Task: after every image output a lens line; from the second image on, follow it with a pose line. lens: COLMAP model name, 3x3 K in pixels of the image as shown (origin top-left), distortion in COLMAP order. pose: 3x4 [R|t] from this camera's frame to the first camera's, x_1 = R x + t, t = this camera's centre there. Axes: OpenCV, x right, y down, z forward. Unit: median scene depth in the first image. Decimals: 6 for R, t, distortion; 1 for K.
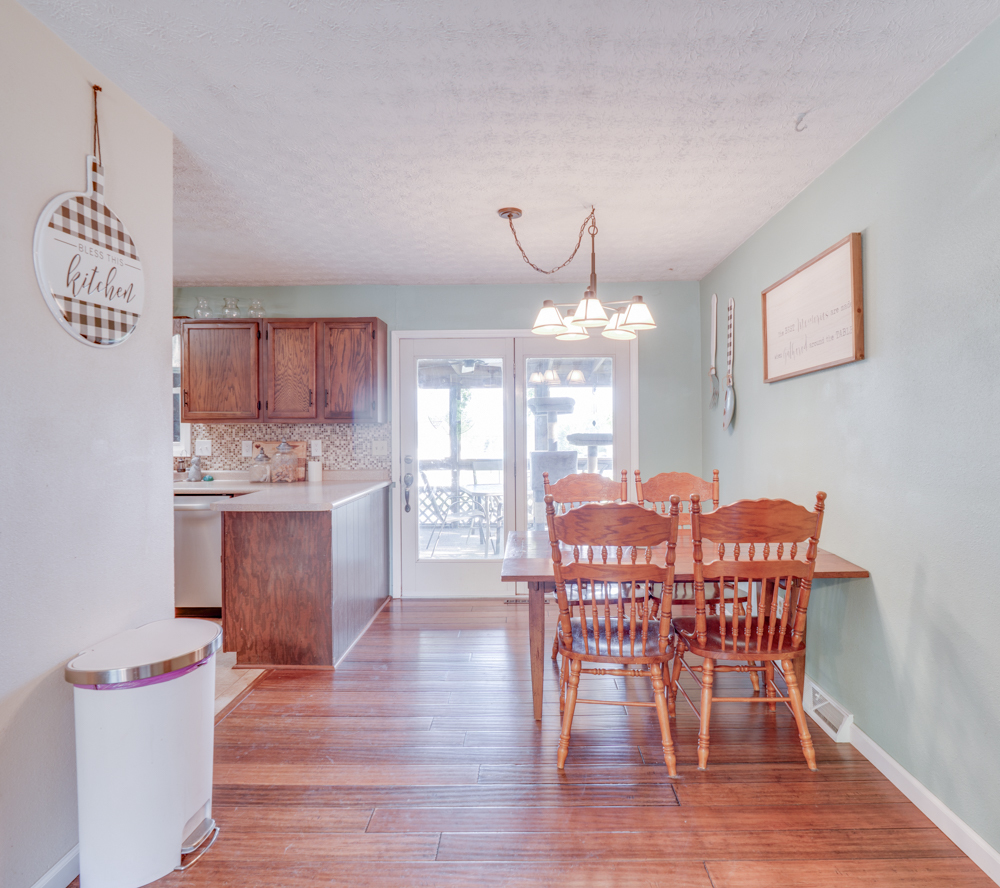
lens RADIAL K [[592.8, 0, 508.6], [0, 592.8, 435.6], [0, 0, 1]] dist [0.007506, 0.000292]
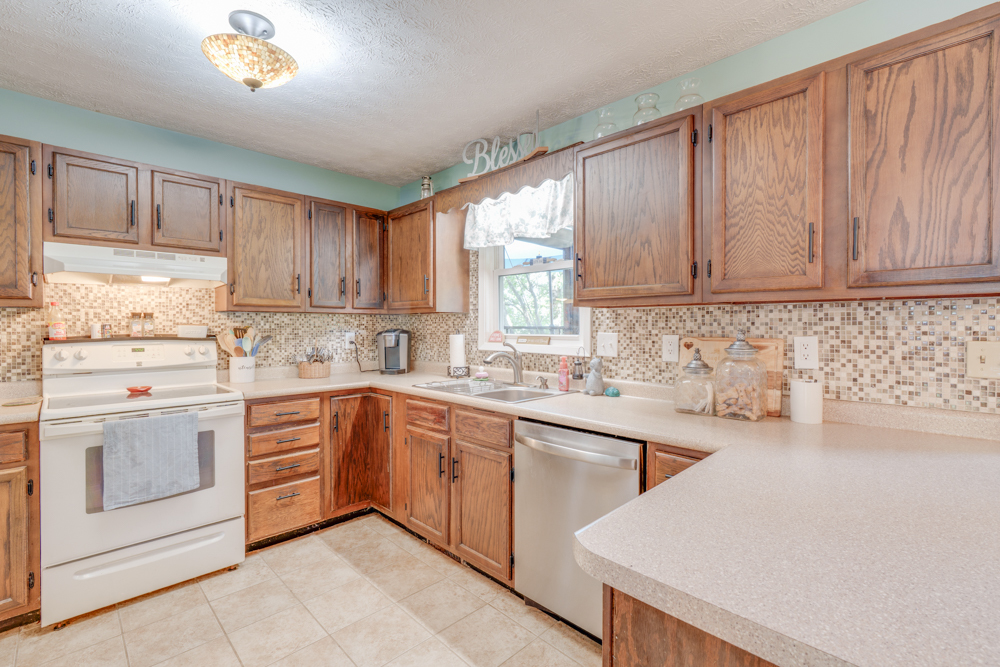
lens RADIAL K [[465.1, 0, 505.6], [0, 465.1, 325.9], [0, 0, 1]] dist [-0.011121, 0.001026]
pose [[0.736987, 0.005721, -0.675882, -0.259534], [-0.009606, 0.999952, -0.002010, 0.001825], [0.675838, 0.007974, 0.737007, 0.570752]]
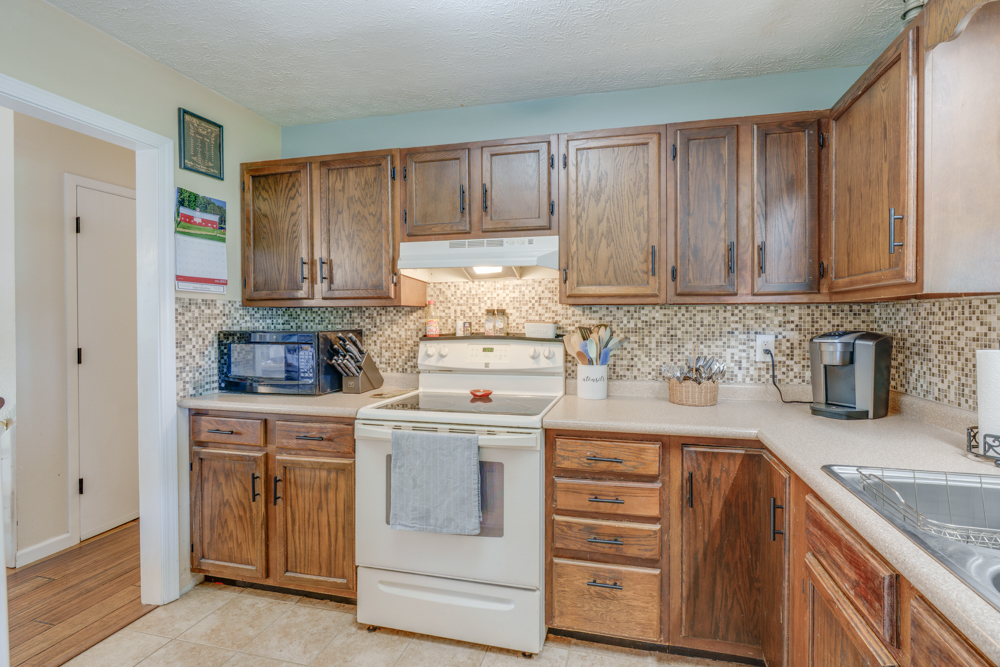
lens RADIAL K [[465.1, 0, 501.0], [0, 465.1, 326.1], [0, 0, 1]] dist [-0.011121, 0.001026]
pose [[-0.207278, 0.017608, -0.978124, -0.472759], [-0.007300, 0.999782, 0.019545, -0.002739], [0.978255, 0.011191, -0.207104, 0.817175]]
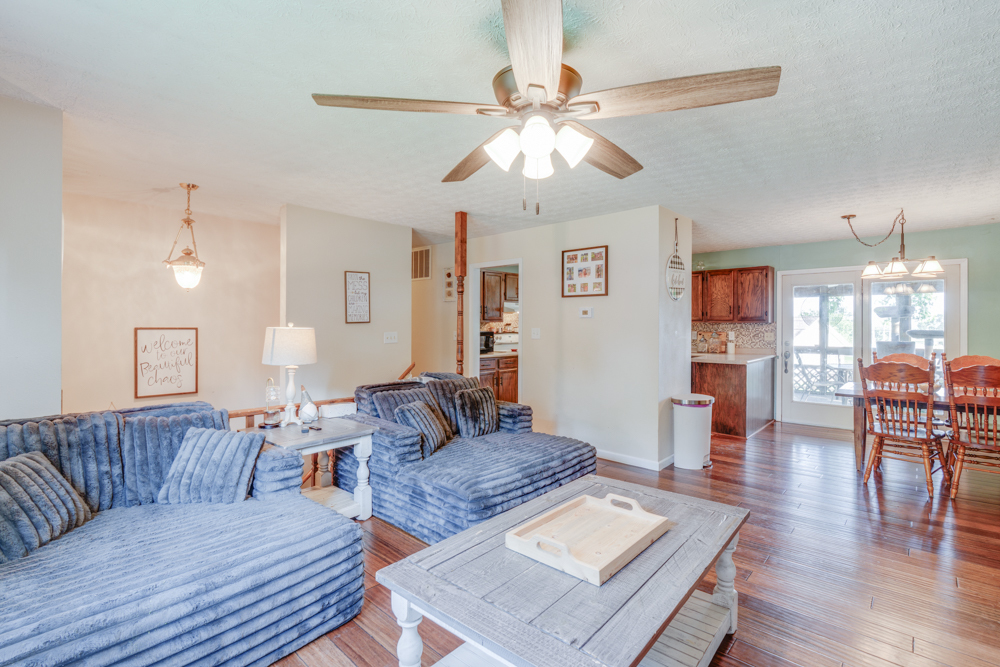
lens RADIAL K [[465.1, 0, 509.2], [0, 465.1, 326.9], [0, 0, 1]] dist [-0.011121, 0.001026]
pose [[0.762497, 0.009450, -0.646923, 0.096346], [-0.010032, 0.999946, 0.002782, -0.004541], [0.646914, 0.004369, 0.762550, -0.614864]]
